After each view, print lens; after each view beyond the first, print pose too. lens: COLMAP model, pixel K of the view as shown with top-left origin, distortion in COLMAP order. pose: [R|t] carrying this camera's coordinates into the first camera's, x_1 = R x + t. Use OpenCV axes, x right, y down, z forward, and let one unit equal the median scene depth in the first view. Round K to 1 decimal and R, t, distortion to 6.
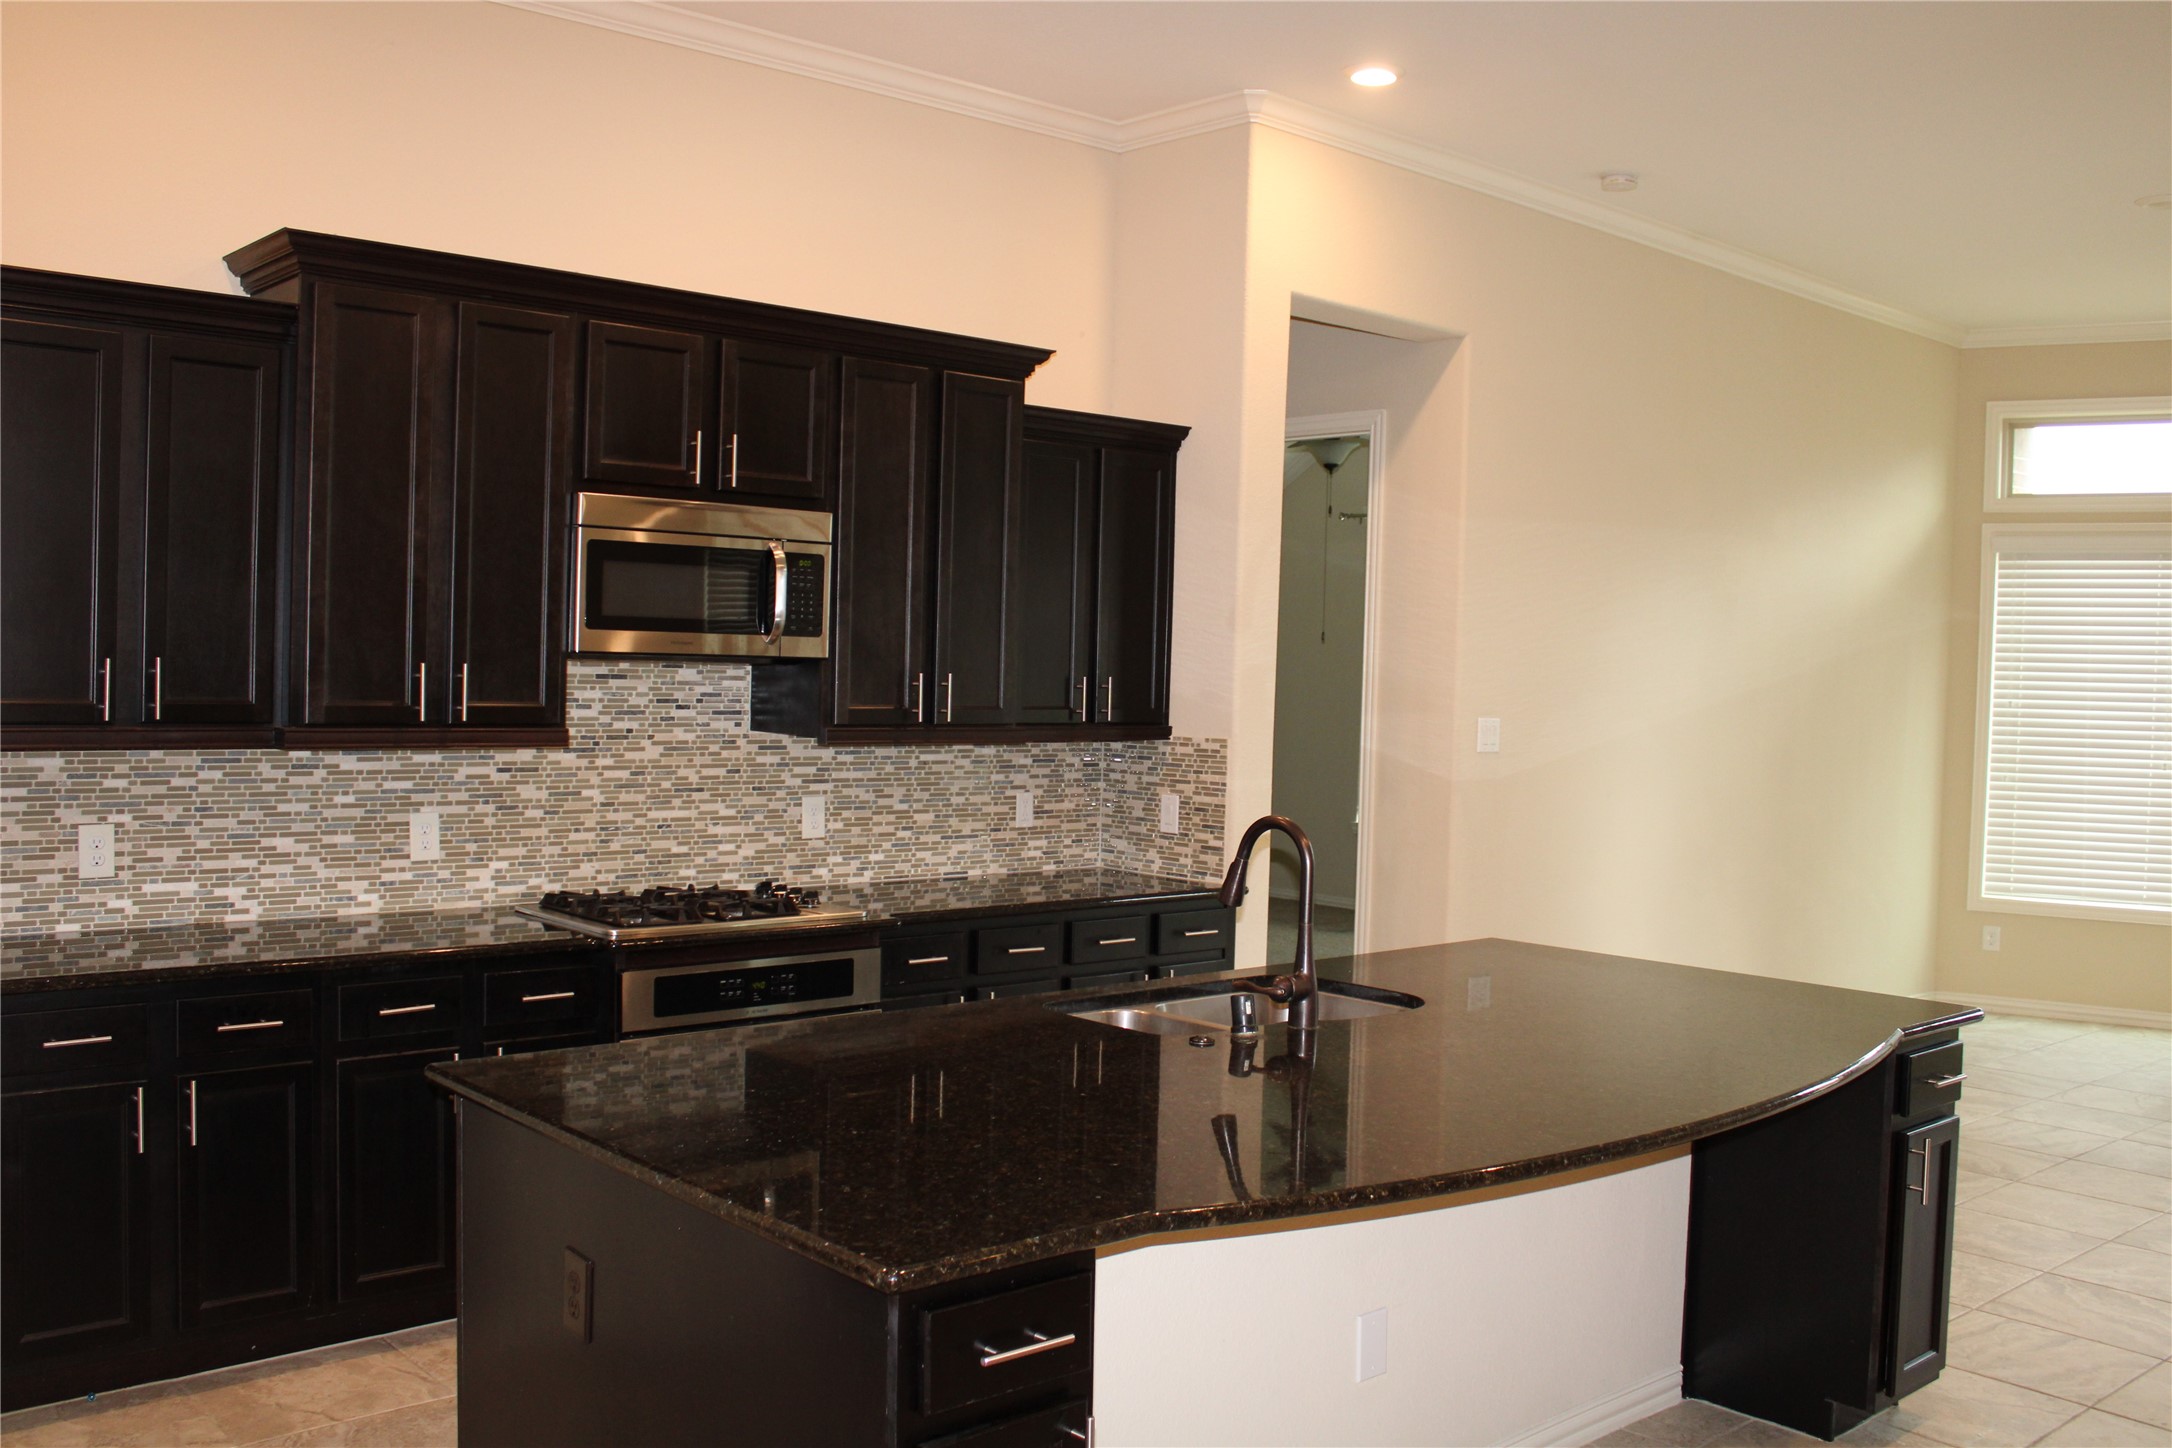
lens RADIAL K [[2096.8, 0, 1086.0], [0, 2096.8, 724.0], [0, 0, 1]] dist [-0.085407, 0.004399]
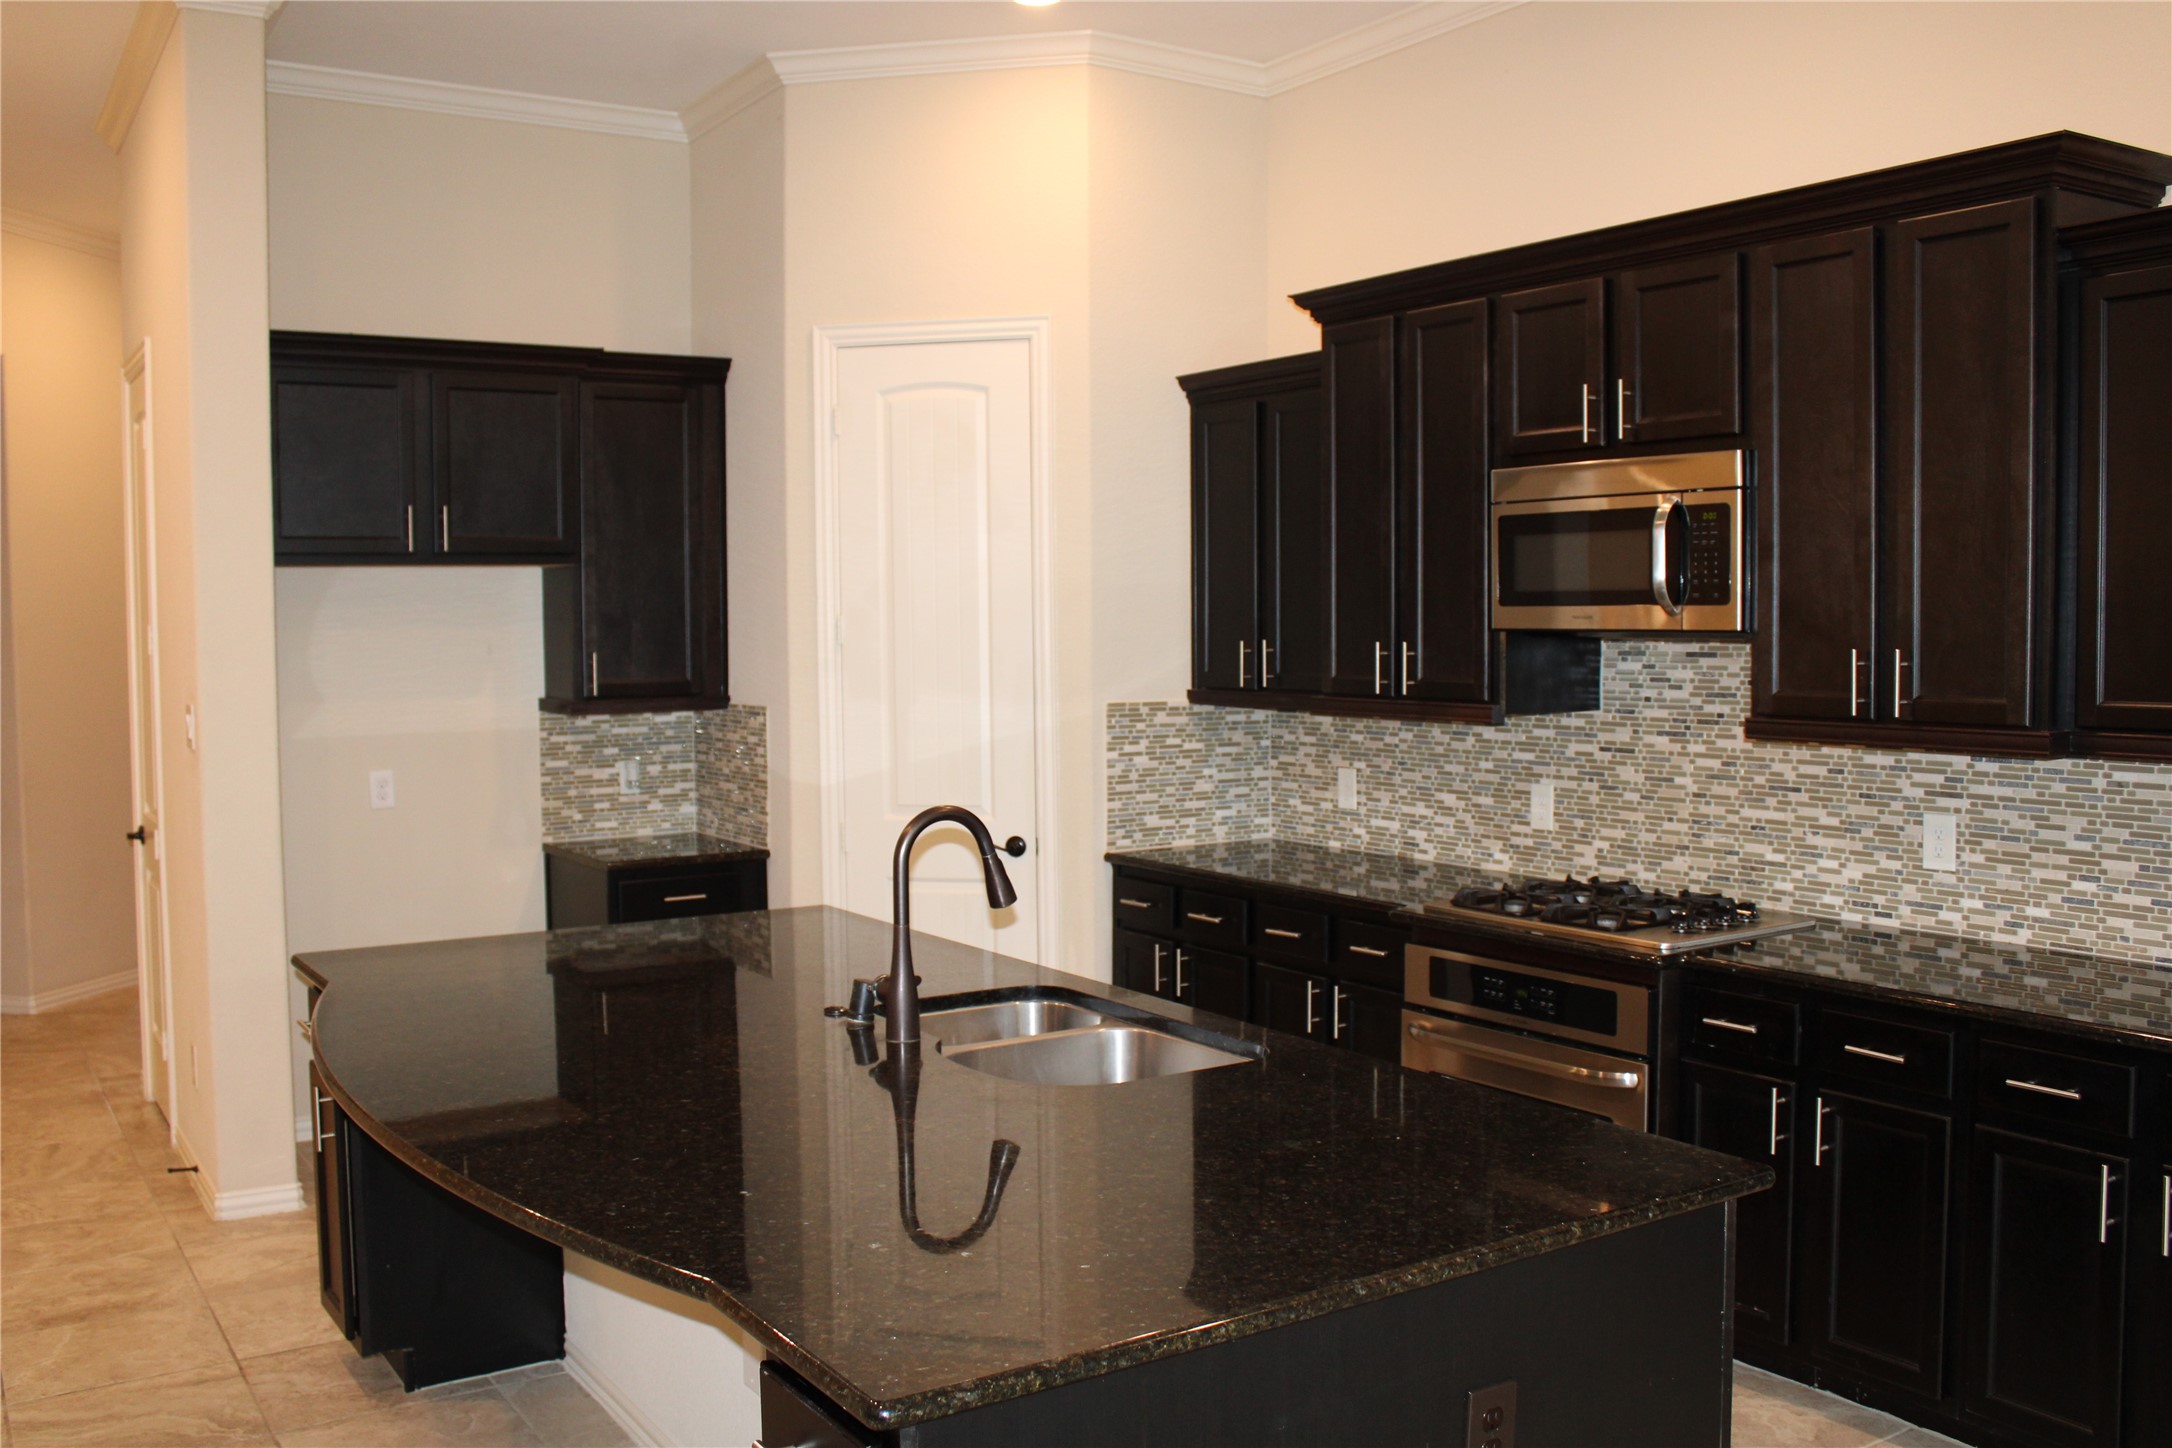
lens RADIAL K [[2049.8, 0, 1086.0], [0, 2049.8, 724.0], [0, 0, 1]] dist [-0.172933, 0.246061]
pose [[-0.197182, 0.028579, -0.979950, 0.691999], [-0.024112, 0.999131, 0.033990, -0.016188], [0.980070, 0.030331, -0.196321, 0.918771]]
